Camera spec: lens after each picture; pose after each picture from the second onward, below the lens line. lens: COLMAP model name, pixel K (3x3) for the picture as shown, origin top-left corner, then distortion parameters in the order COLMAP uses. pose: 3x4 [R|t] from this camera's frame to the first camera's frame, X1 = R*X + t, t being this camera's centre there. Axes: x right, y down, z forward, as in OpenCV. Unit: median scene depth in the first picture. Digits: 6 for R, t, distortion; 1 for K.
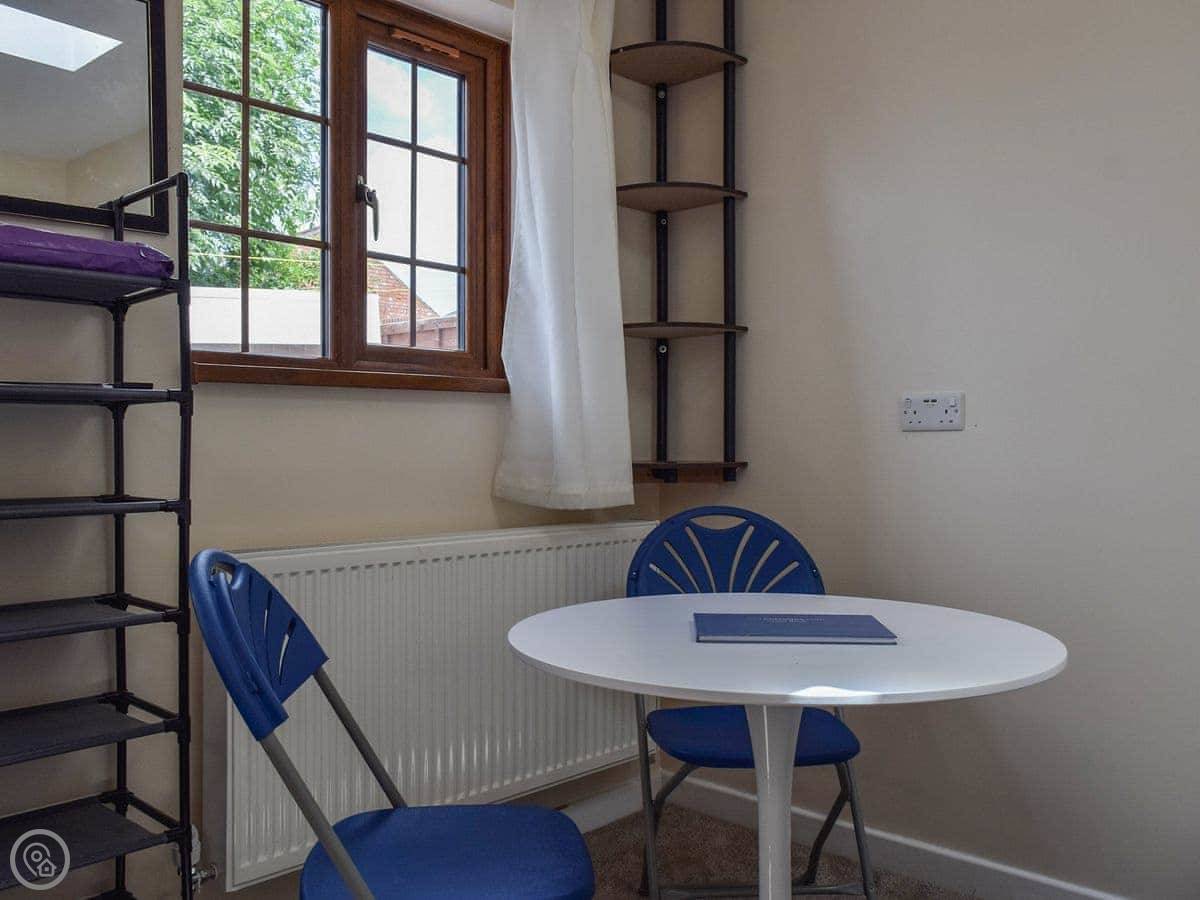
lens RADIAL K [[1042.3, 0, 561.7], [0, 1042.3, 449.3], [0, 0, 1]] dist [0.007094, 0.004336]
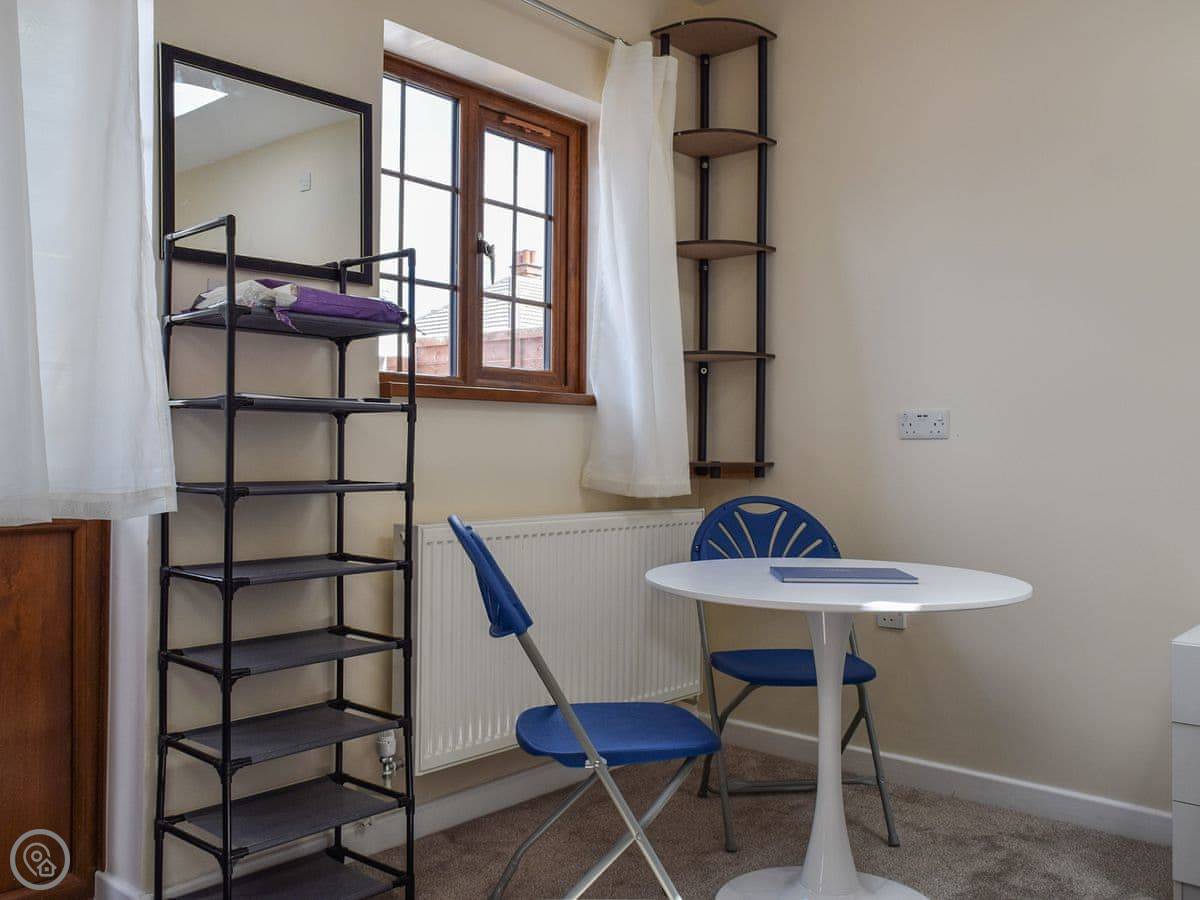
lens RADIAL K [[1042.3, 0, 561.7], [0, 1042.3, 449.3], [0, 0, 1]] dist [0.007094, 0.004336]
pose [[0.998937, 0.010216, 0.044944, -0.146447], [-0.009975, 0.999935, -0.005589, 0.006526], [-0.044998, 0.005134, 0.998974, -0.263306]]
